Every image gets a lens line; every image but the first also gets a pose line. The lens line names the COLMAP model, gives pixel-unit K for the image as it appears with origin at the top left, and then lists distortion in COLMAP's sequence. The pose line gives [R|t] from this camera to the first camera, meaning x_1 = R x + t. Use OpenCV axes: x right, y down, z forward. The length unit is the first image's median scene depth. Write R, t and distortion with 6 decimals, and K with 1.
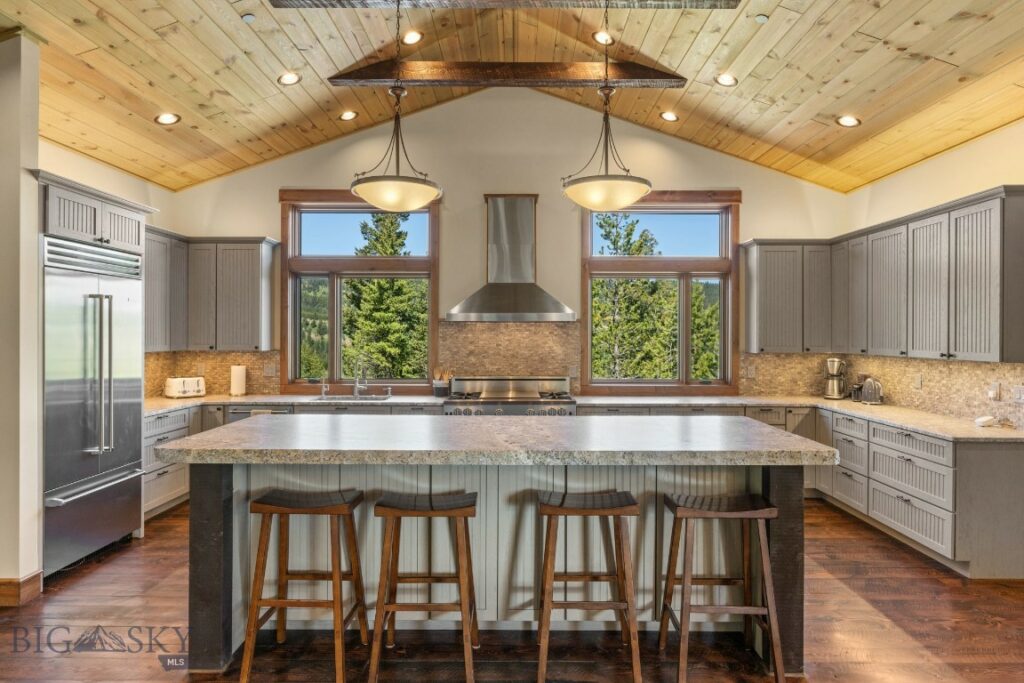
lens RADIAL K [[595.3, 0, 512.0], [0, 595.3, 341.5], [0, 0, 1]] dist [-0.000718, 0.001179]
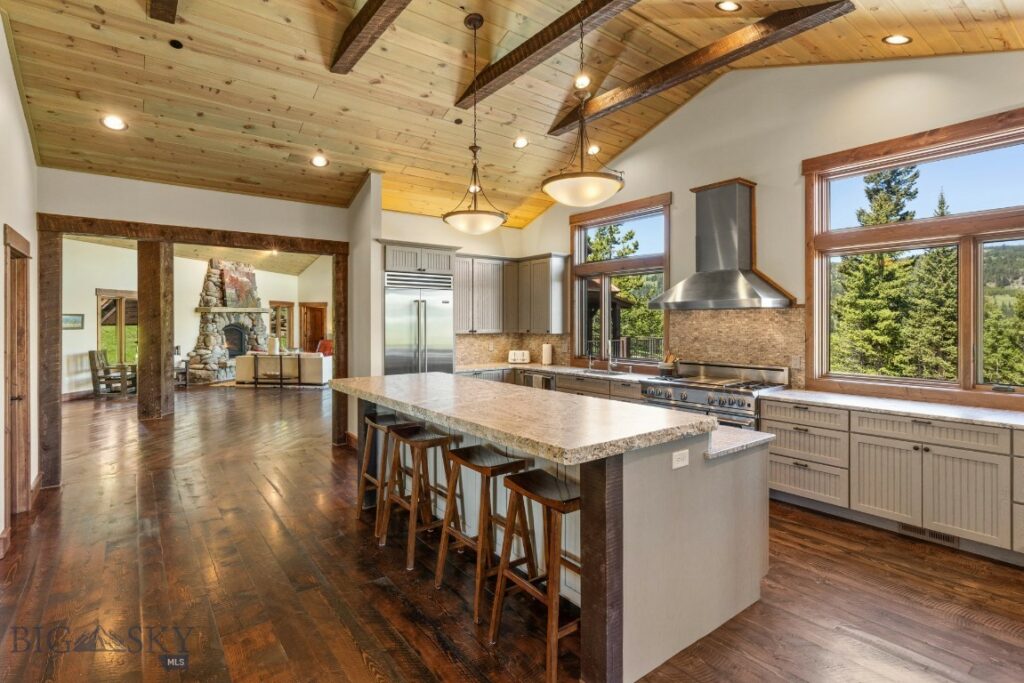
lens RADIAL K [[504.0, 0, 512.0], [0, 504.0, 326.3], [0, 0, 1]] dist [-0.001109, 0.000153]
pose [[0.609848, 0.003942, -0.792509, 0.445534], [-0.007162, 0.999974, -0.000538, -0.000574], [0.792486, 0.006004, 0.609861, 0.189659]]
